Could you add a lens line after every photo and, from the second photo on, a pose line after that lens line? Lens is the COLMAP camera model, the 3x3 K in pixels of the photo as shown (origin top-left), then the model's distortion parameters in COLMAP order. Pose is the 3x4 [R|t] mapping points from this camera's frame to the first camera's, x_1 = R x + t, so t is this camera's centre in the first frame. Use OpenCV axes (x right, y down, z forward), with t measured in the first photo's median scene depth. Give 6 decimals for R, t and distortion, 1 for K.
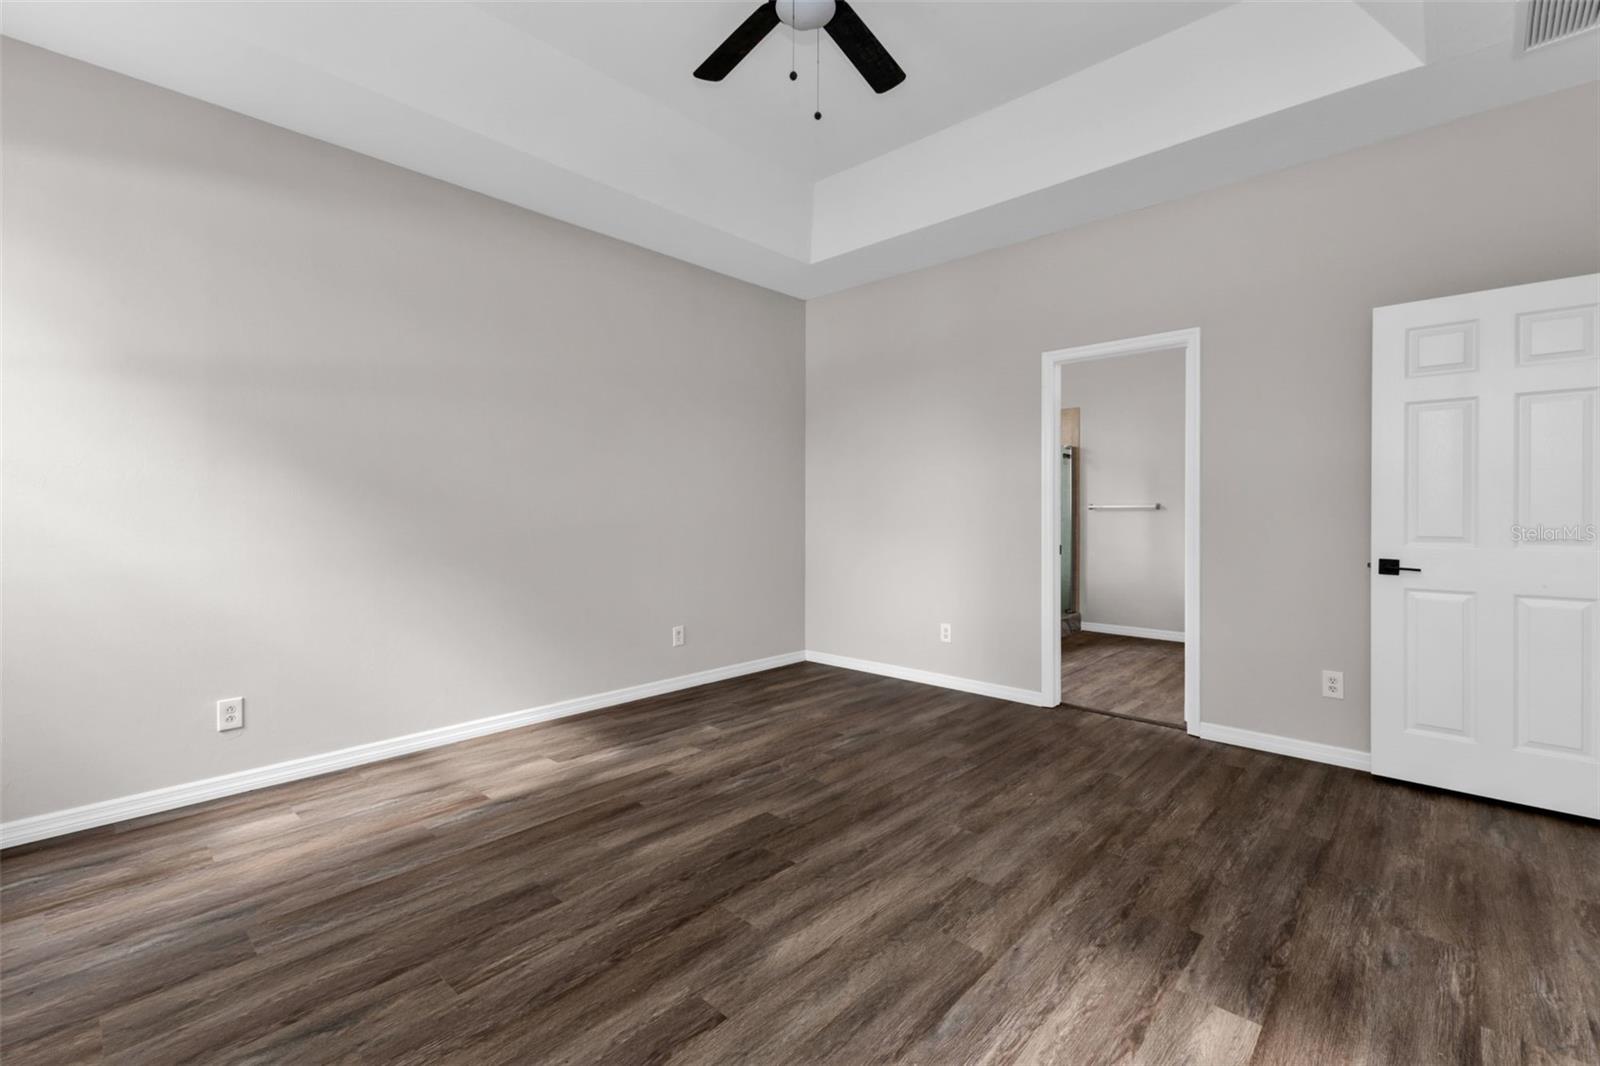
lens RADIAL K [[709.5, 0, 790.4], [0, 709.5, 533.7], [0, 0, 1]] dist [0.013857, -0.002364]
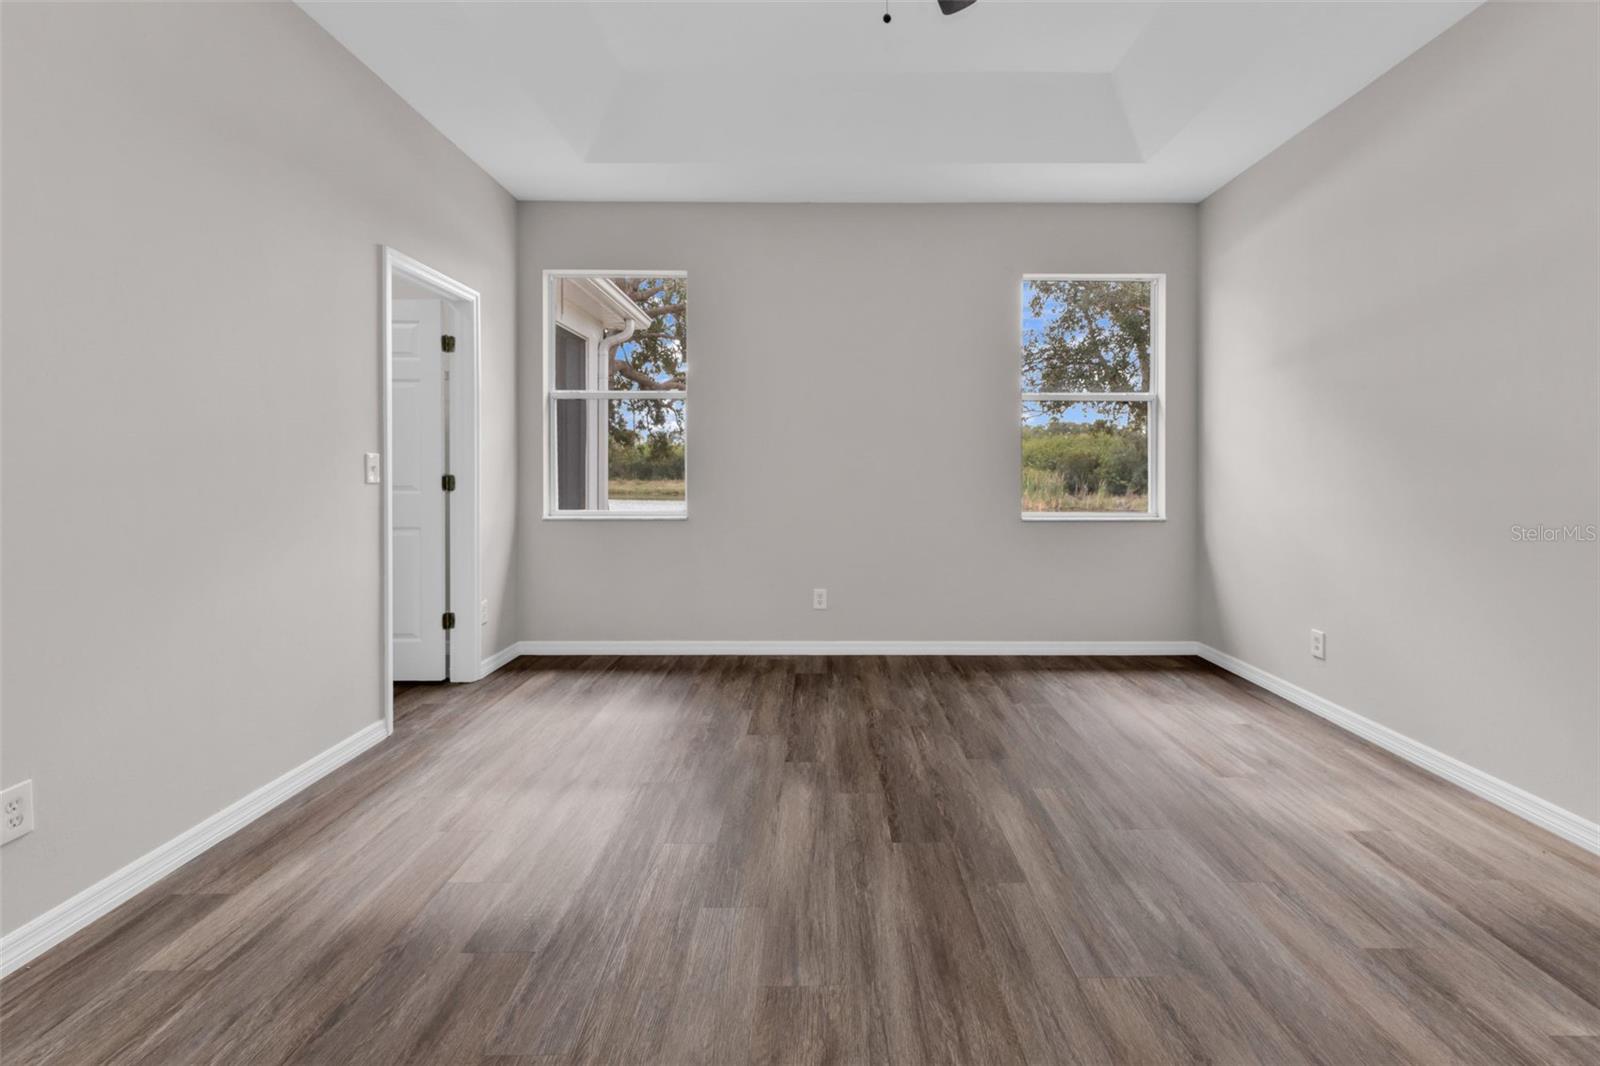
lens RADIAL K [[709.5, 0, 838.6], [0, 709.5, 460.6], [0, 0, 1]] dist [0.013857, -0.002364]
pose [[-0.722813, -0.005633, -0.691020, 0.569823], [-0.009559, 0.999953, 0.001847, -0.039020], [0.690977, 0.007940, -0.722833, 1.291513]]
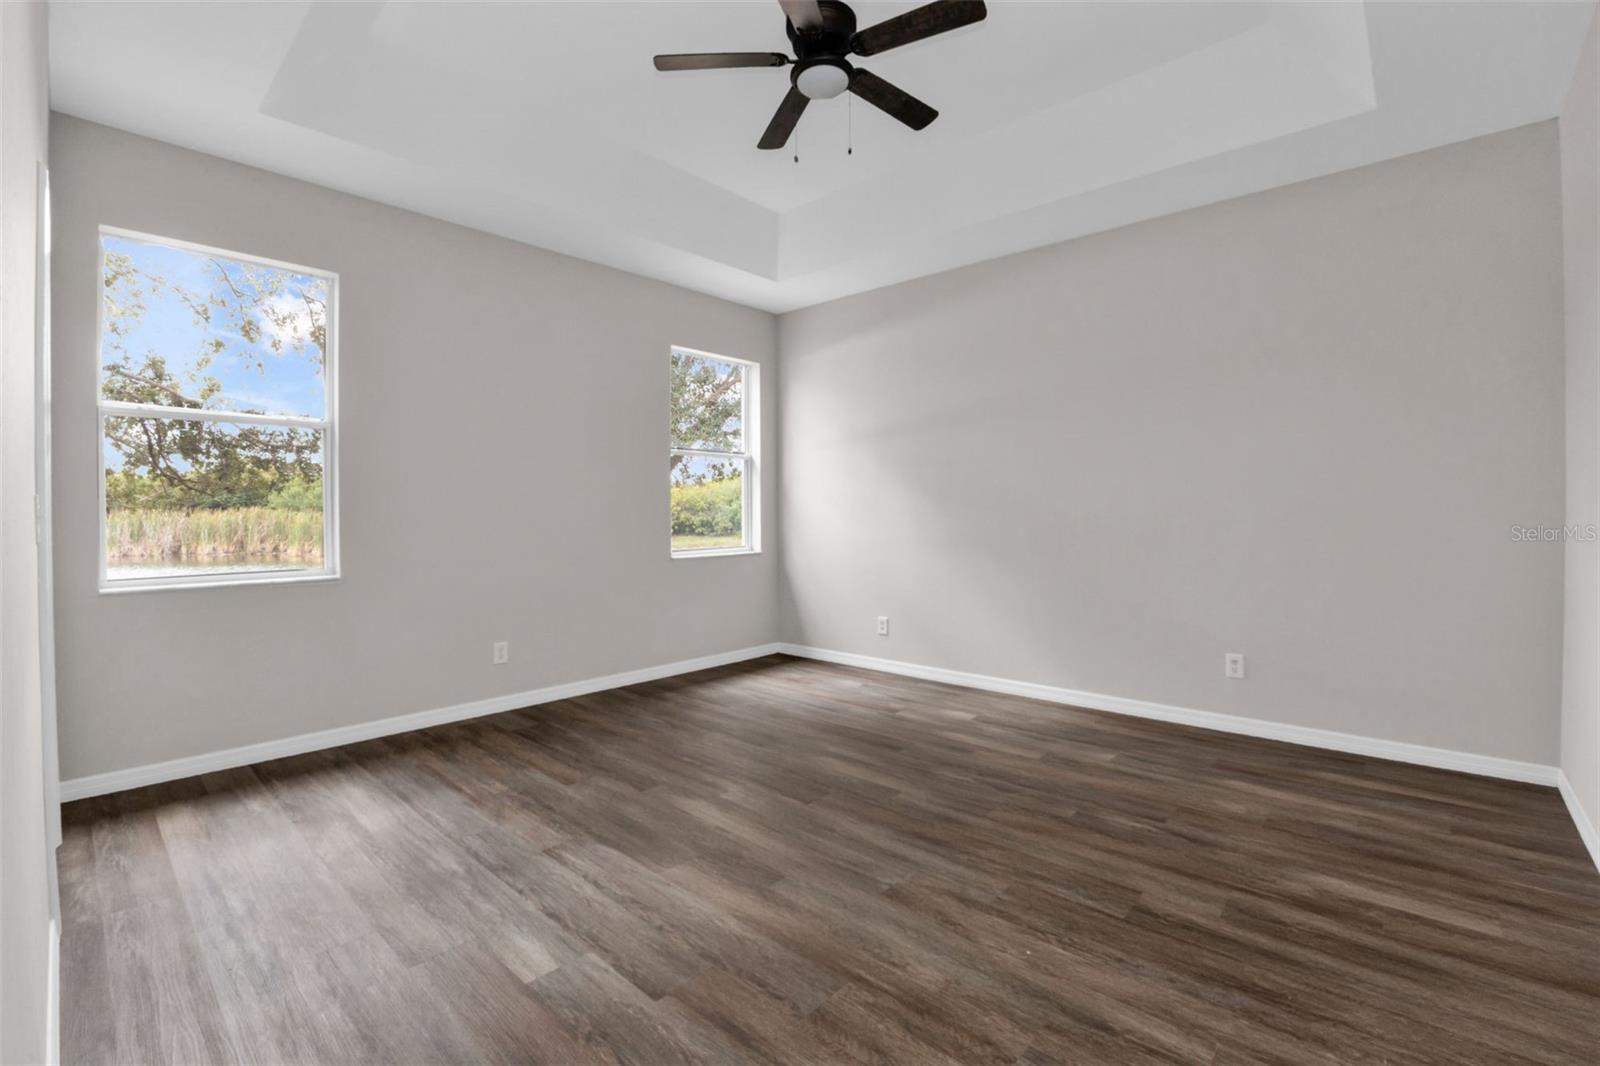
lens RADIAL K [[690.8, 0, 797.3], [0, 690.8, 524.7], [0, 0, 1]] dist [0.003449, 0.000212]
pose [[0.008525, 0.017255, -0.999815, 0.941775], [-0.013350, 0.999764, 0.017141, -0.030831], [0.999875, 0.013201, 0.008753, 0.764483]]
